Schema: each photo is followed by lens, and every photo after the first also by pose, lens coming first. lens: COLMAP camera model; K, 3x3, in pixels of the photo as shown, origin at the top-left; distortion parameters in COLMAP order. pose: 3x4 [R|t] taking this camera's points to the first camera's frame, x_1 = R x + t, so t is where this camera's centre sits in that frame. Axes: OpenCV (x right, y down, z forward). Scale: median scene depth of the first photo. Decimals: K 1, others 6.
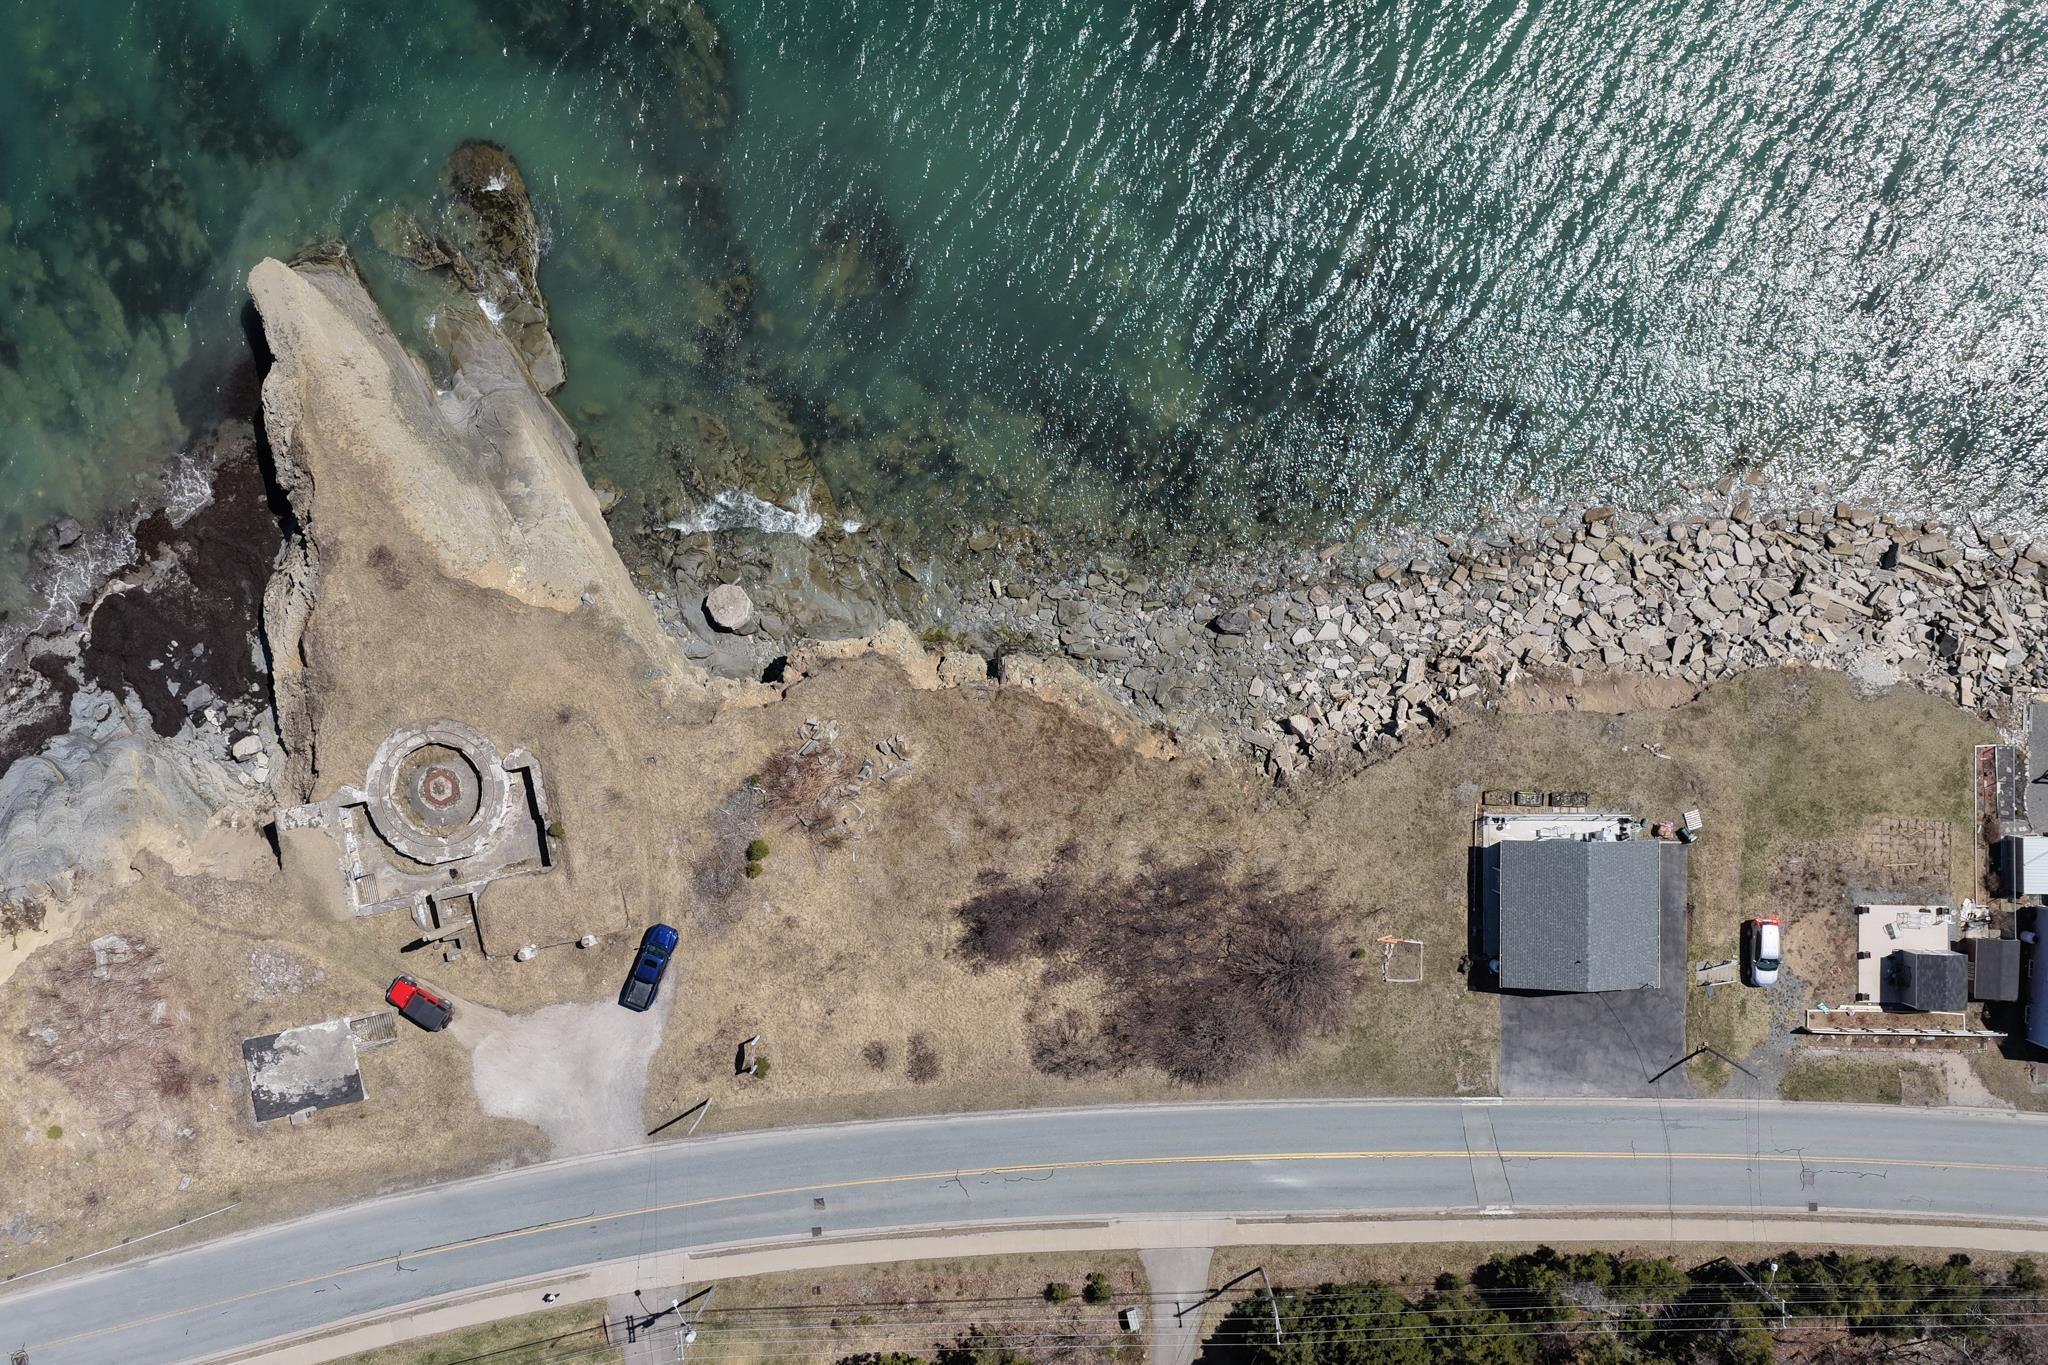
lens RADIAL K [[1699.0, 0, 1028.2], [0, 1699.0, 678.5], [0, 0, 1]] dist [-0.022189, 0.044861]
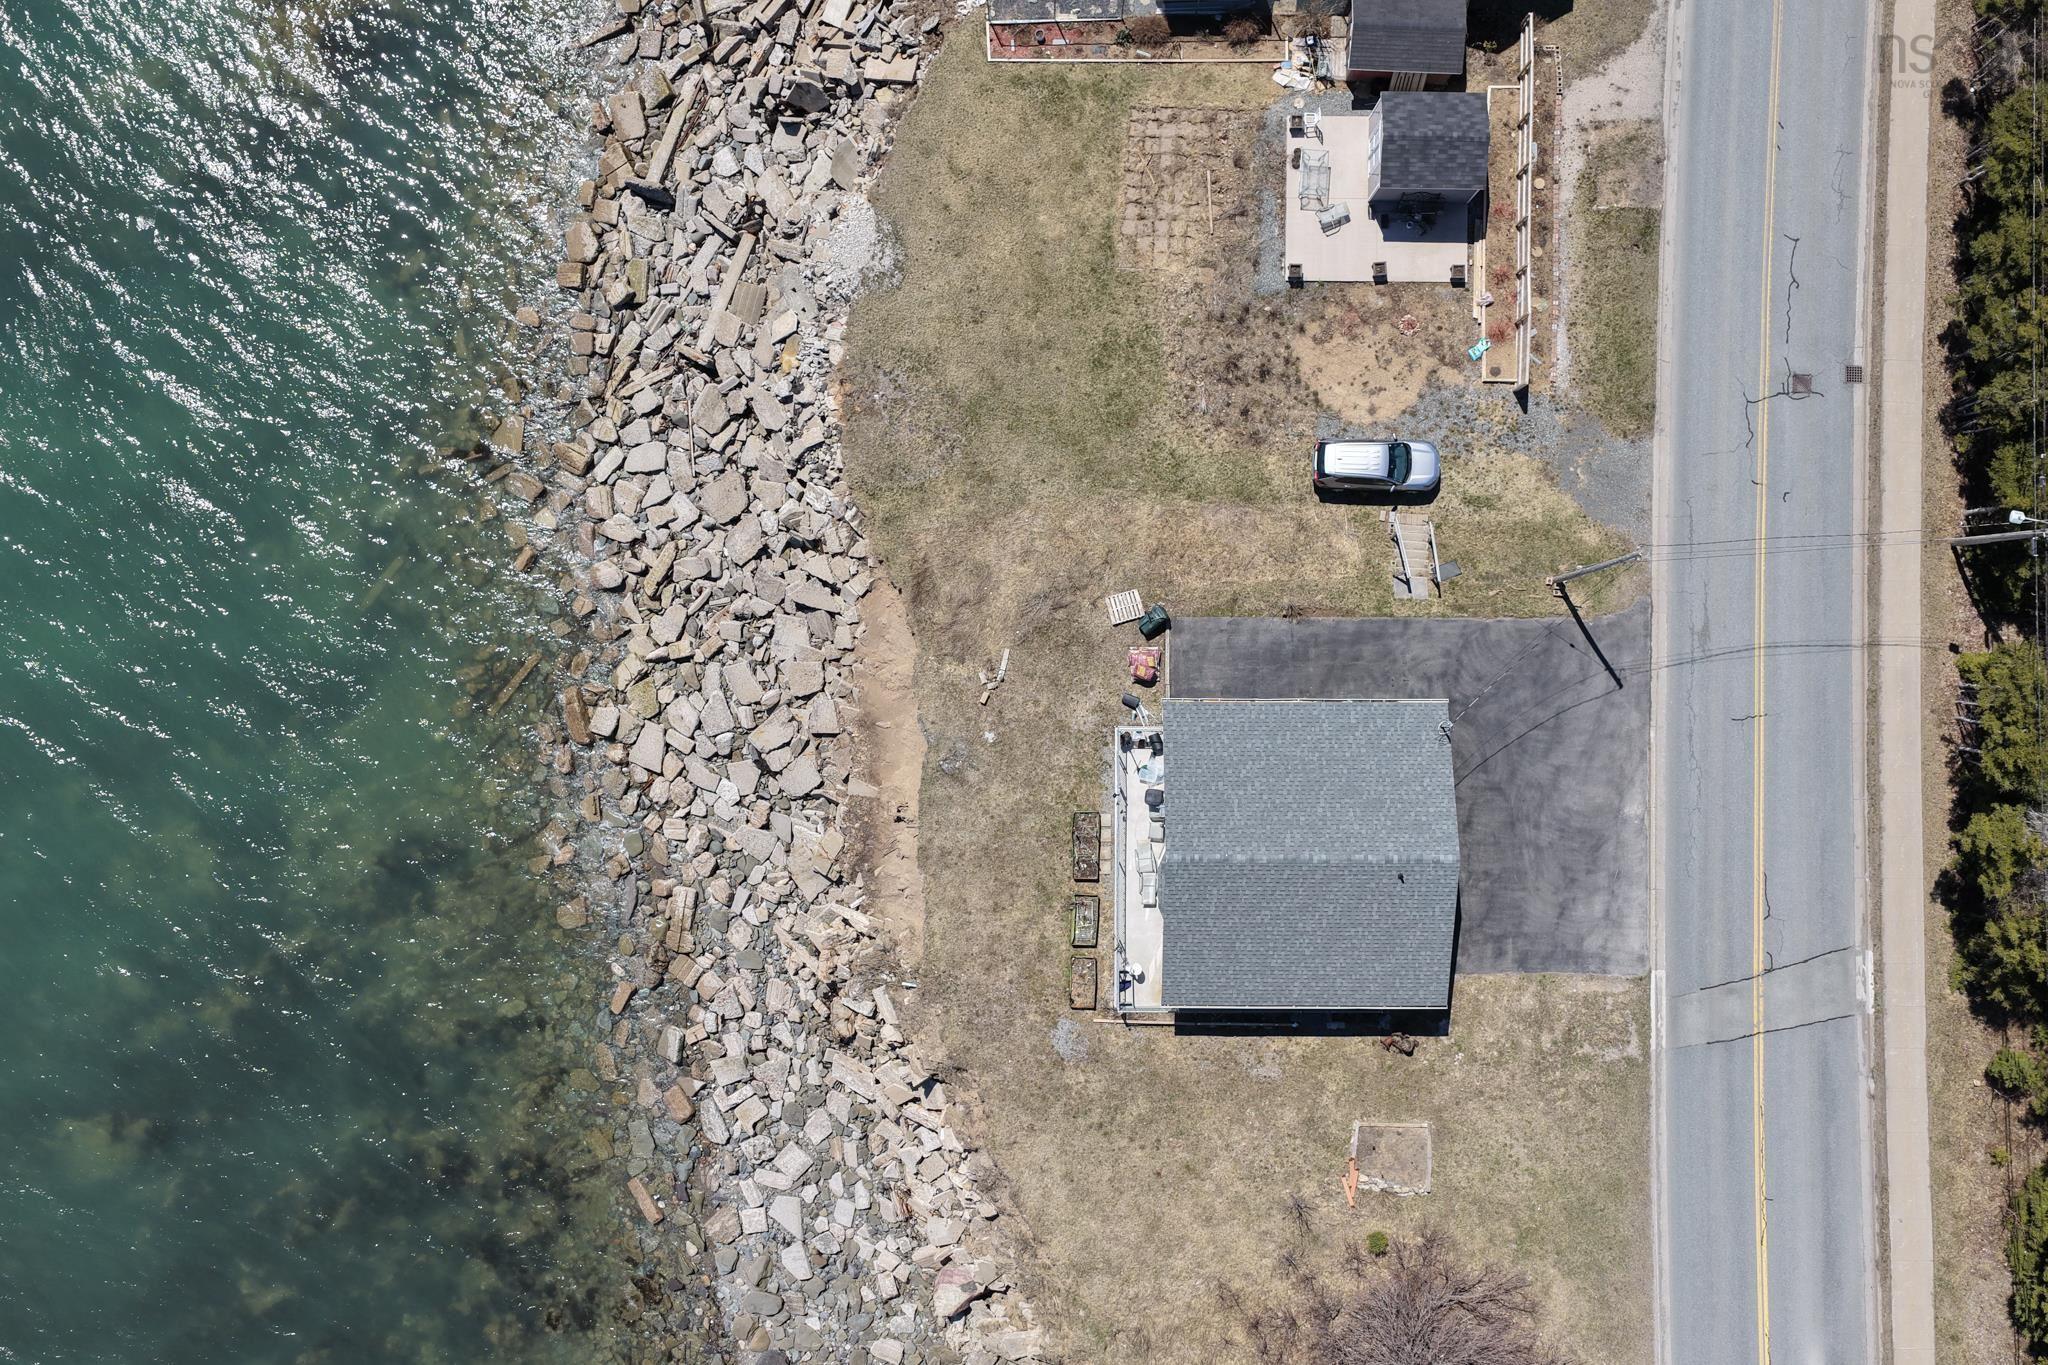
lens RADIAL K [[1699.0, 0, 1028.2], [0, 1699.0, 678.5], [0, 0, 1]] dist [-0.022189, 0.044861]
pose [[0.000251, -0.999997, 0.002559, 0.352580], [0.999998, 0.000256, 0.001932, 0.050037], [-0.001933, 0.002558, 0.999995, 0.451766]]
